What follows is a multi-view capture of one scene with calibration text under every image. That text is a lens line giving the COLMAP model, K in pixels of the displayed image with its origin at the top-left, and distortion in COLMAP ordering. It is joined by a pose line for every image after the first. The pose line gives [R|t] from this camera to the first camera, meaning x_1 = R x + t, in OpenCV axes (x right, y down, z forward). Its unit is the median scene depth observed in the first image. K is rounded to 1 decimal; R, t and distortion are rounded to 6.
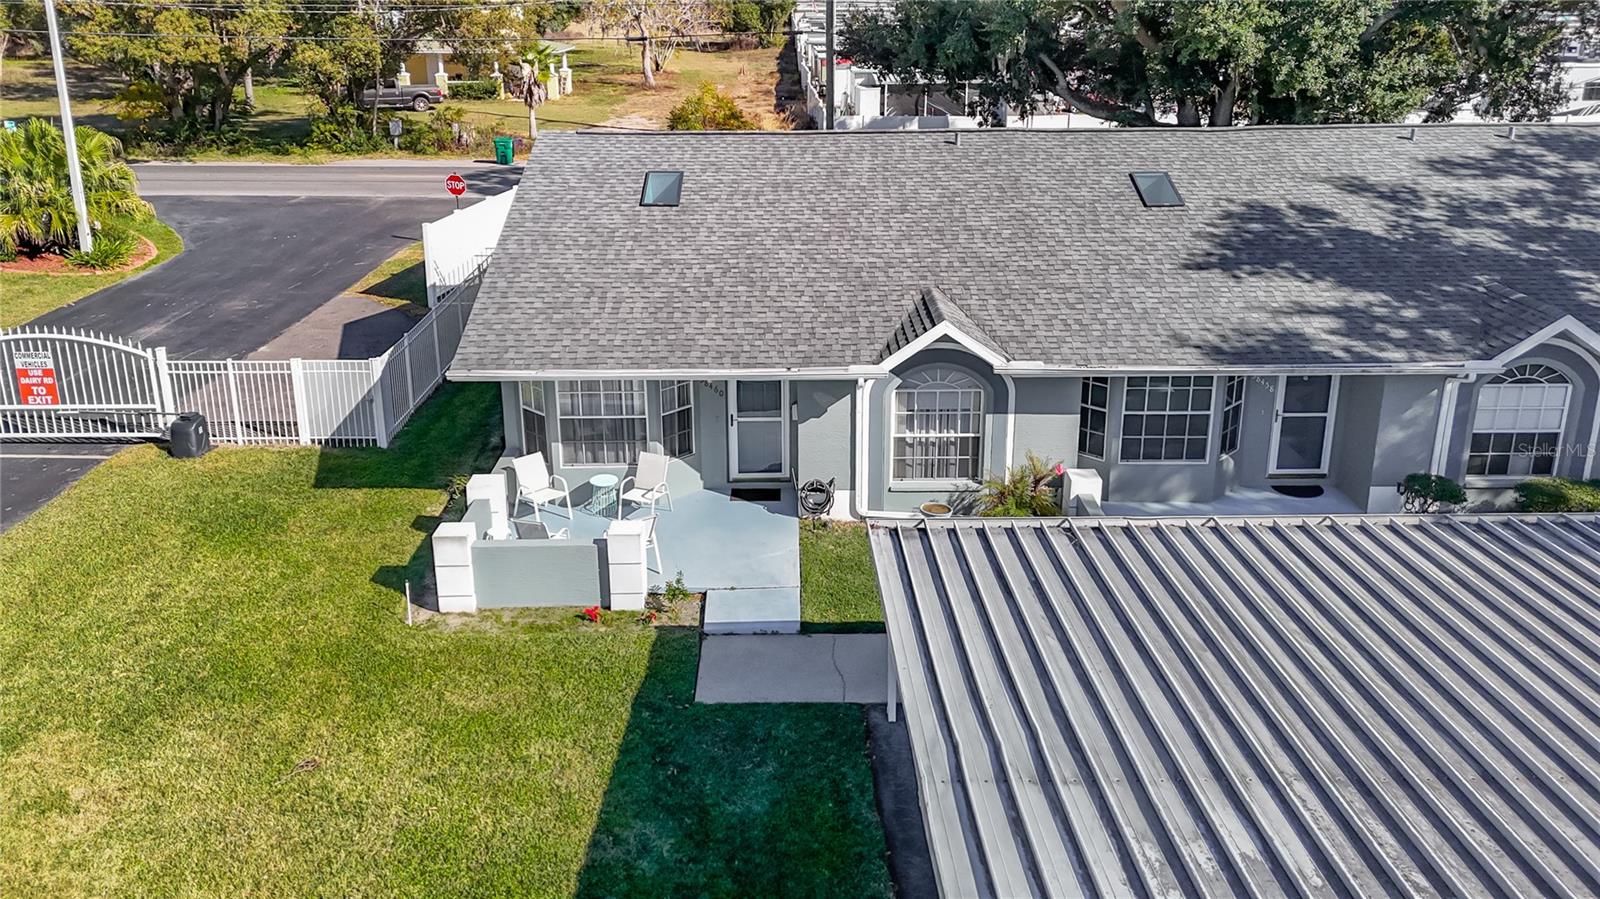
lens RADIAL K [[1243.2, 0, 750.0], [0, 1243.2, 460.3], [0, 0, 1]] dist [0.036335, -0.033395]
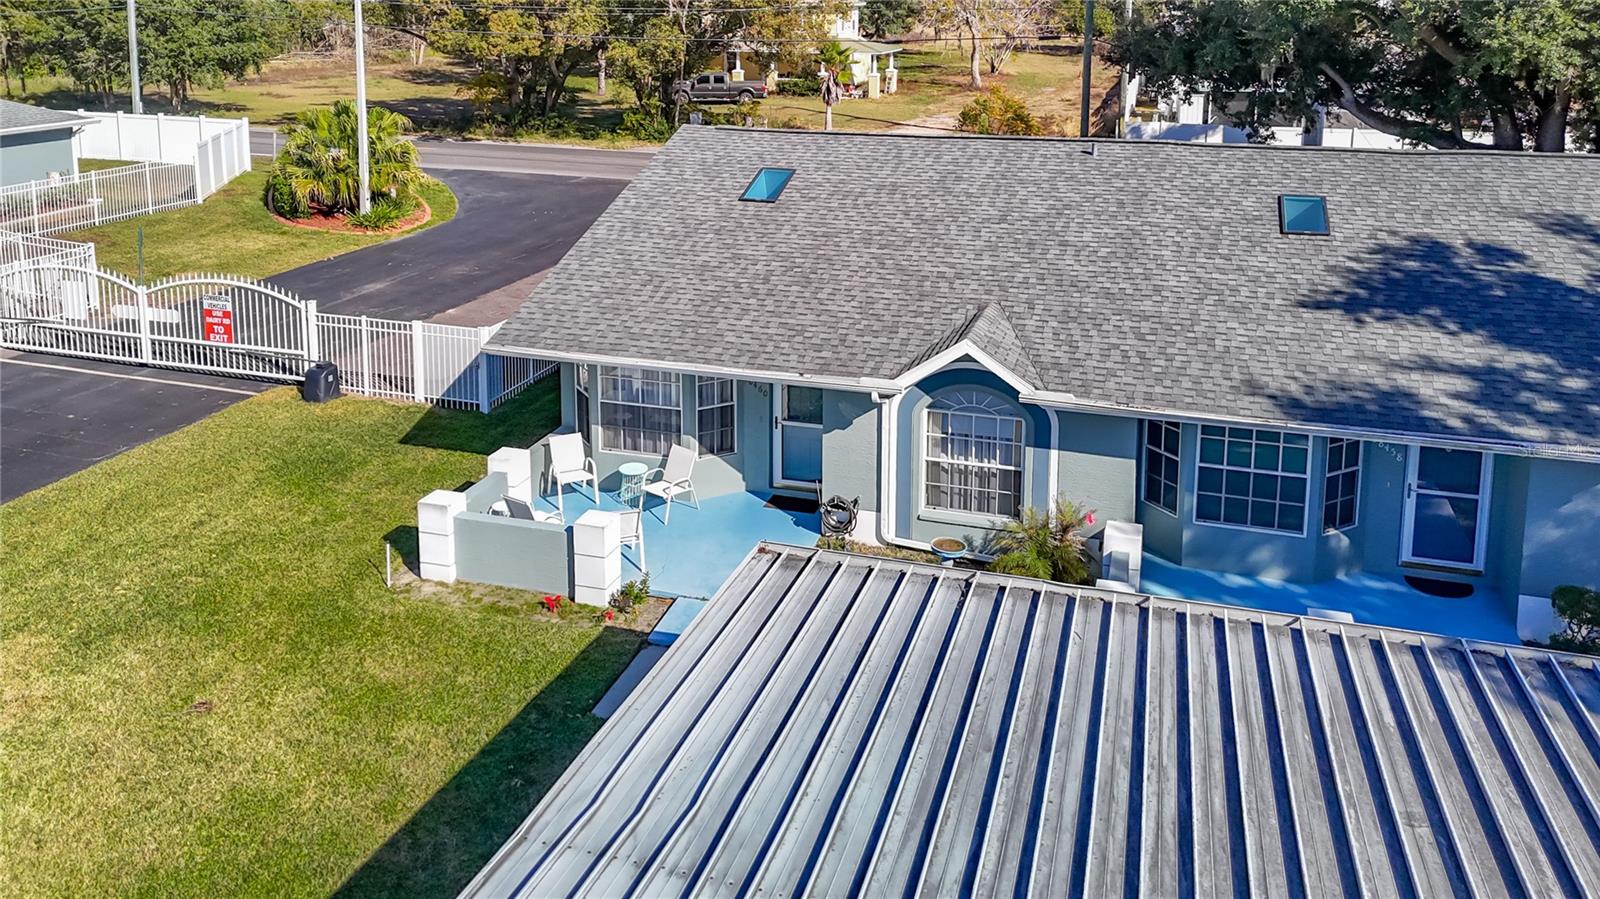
lens RADIAL K [[1243.2, 0, 732.0], [0, 1243.2, 302.8], [0, 0, 1]] dist [0.036335, -0.033395]
pose [[0.950377, 0.081924, -0.300119, 0.233395], [-0.117021, 0.987993, -0.100872, -0.022528], [0.288252, 0.130987, 0.948553, 0.066773]]
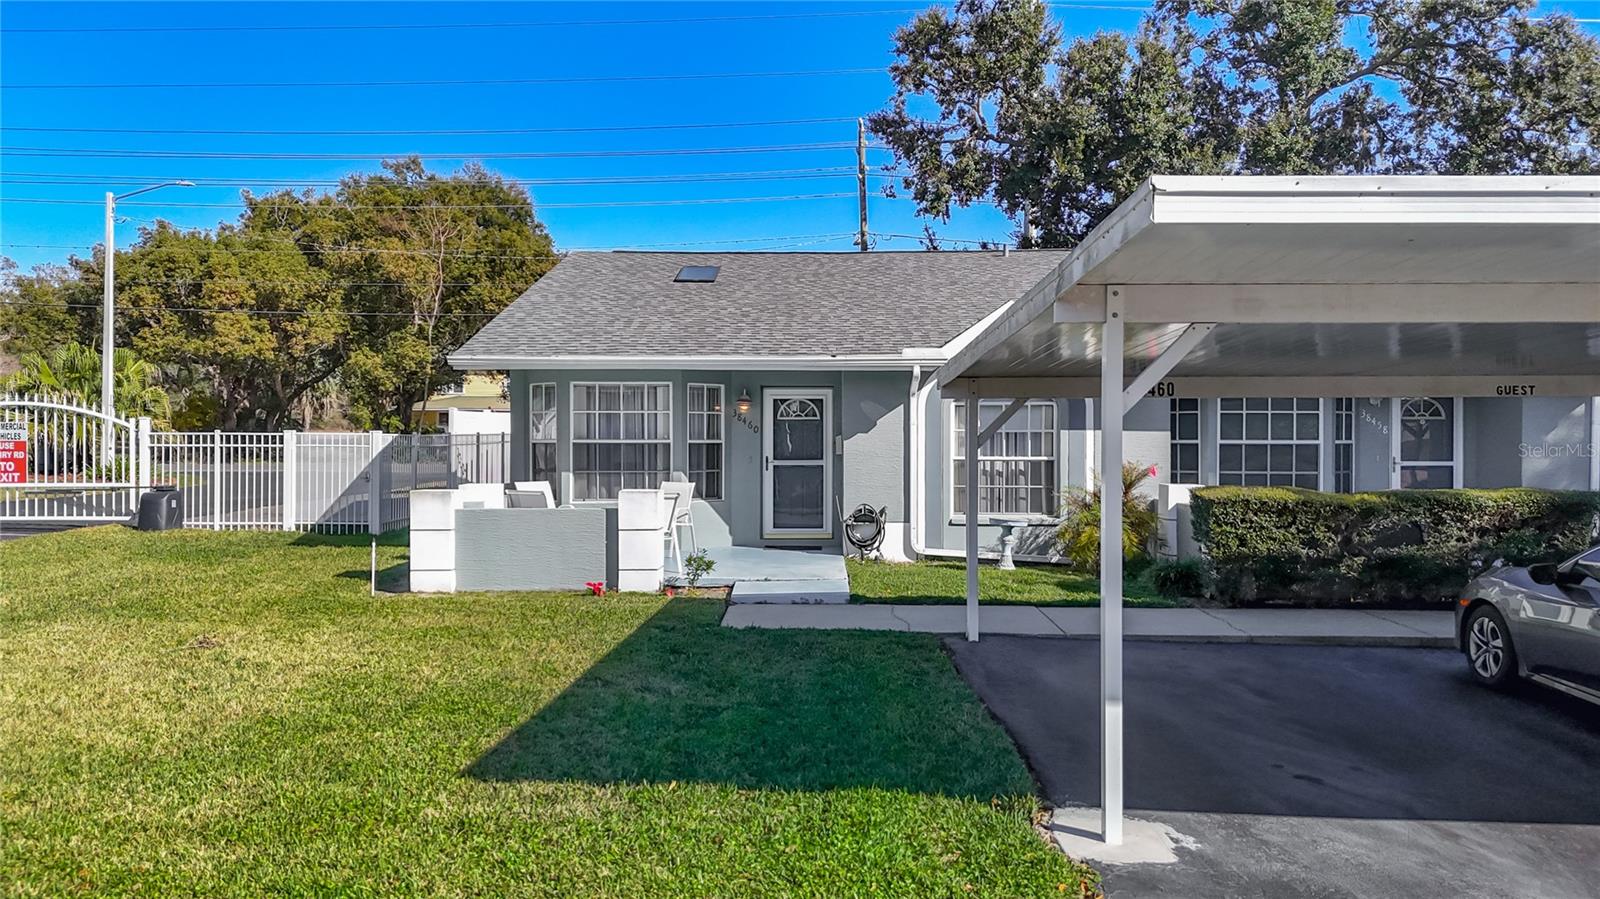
lens RADIAL K [[1243.2, 0, 755.1], [0, 1243.2, 515.5], [0, 0, 1]] dist [0.036335, -0.033395]
pose [[0.999597, 0.013275, -0.025112, -0.000756], [-0.020150, 0.954517, -0.297476, 0.264913], [0.020021, 0.297862, 0.954399, 0.169566]]
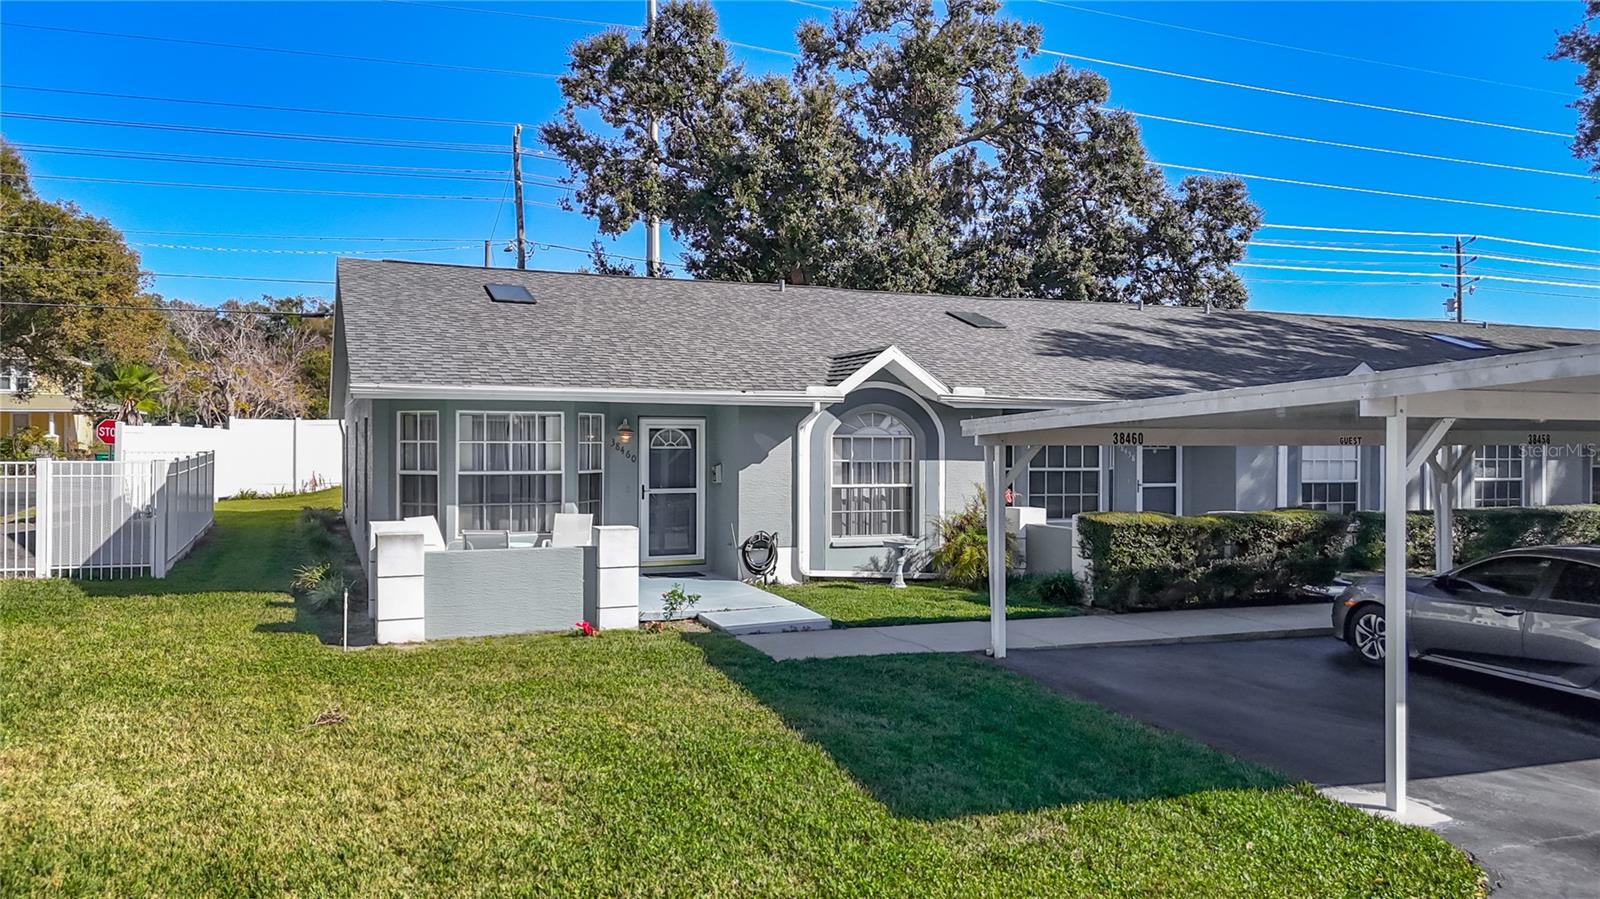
lens RADIAL K [[1243.2, 0, 809.7], [0, 1243.2, 525.2], [0, 0, 1]] dist [0.036335, -0.033395]
pose [[0.918500, -0.012484, 0.395223, -0.258738], [0.127342, 0.955592, -0.265759, 0.243520], [-0.374354, 0.294428, 0.879302, 0.173949]]
